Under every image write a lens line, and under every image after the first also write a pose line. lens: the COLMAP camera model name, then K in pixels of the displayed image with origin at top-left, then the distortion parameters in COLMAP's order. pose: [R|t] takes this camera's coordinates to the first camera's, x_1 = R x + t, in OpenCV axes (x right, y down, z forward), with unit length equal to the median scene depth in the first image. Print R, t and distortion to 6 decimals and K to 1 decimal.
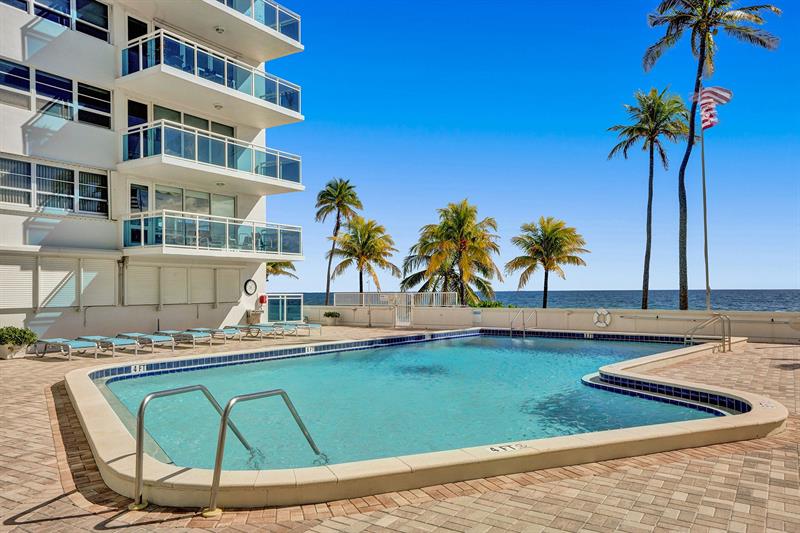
lens RADIAL K [[589.7, 0, 381.9], [0, 589.7, 282.6], [0, 0, 1]] dist [0.027217, 0.022733]
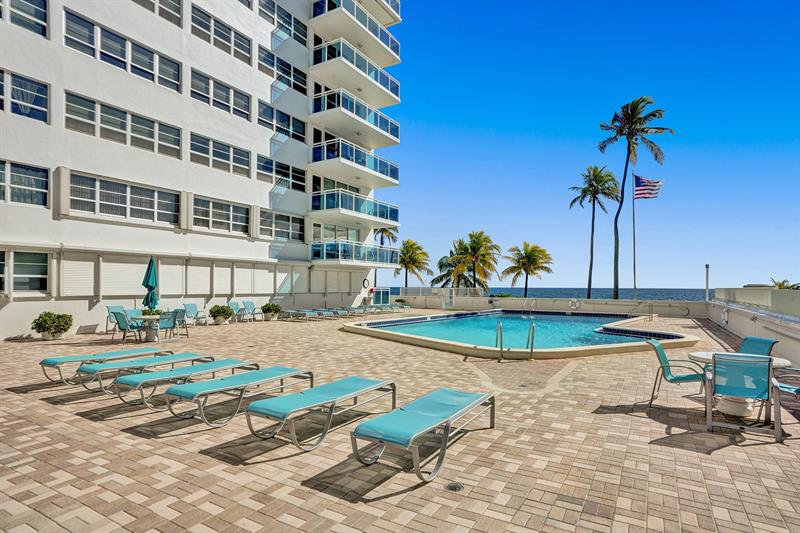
lens RADIAL K [[416.0, 0, 394.7], [0, 416.0, 292.4], [0, 0, 1]] dist [-0.033748, 0.023094]
pose [[0.999525, 0.013064, 0.027921, -0.183712], [-0.013869, 0.999488, 0.028836, -0.001548], [-0.027530, -0.029209, 0.999194, -0.194458]]
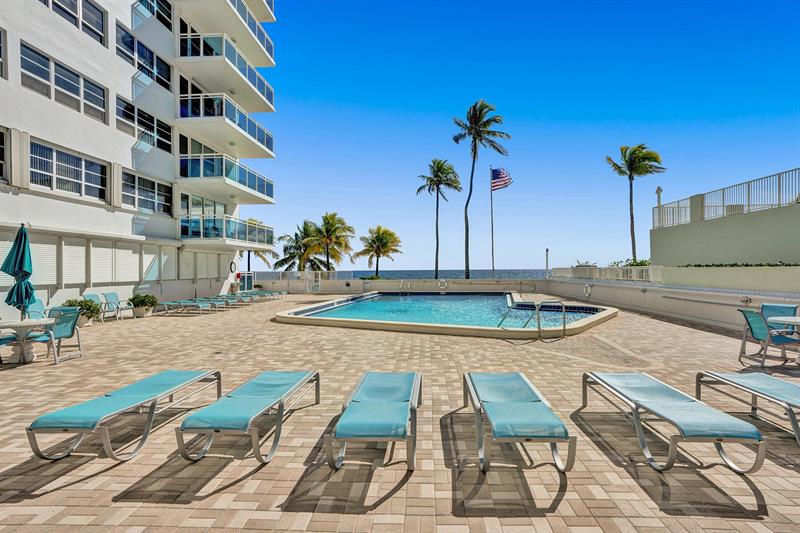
lens RADIAL K [[416.0, 0, 398.6], [0, 416.0, 273.4], [0, 0, 1]] dist [-0.033748, 0.023094]
pose [[0.878486, -0.003212, 0.477757, -0.372086], [-0.006395, 0.999809, 0.018482, 0.002286], [-0.477725, -0.019291, 0.878298, -0.090562]]
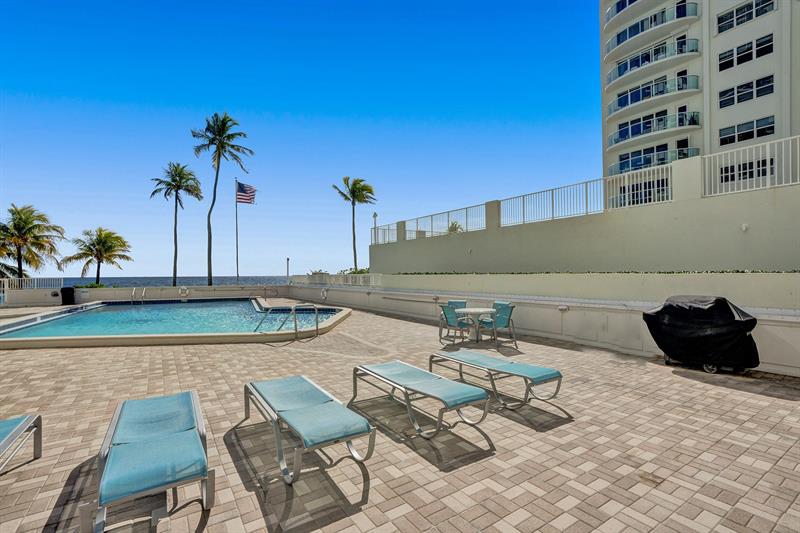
lens RADIAL K [[372.3, 0, 390.6], [0, 372.3, 277.5], [0, 0, 1]] dist [-0.029823, 0.010516]
pose [[0.428181, -0.000647, 0.903693, -0.375594], [-0.010871, 0.999924, 0.005866, 0.002608], [-0.903628, -0.012336, 0.428141, -0.064883]]
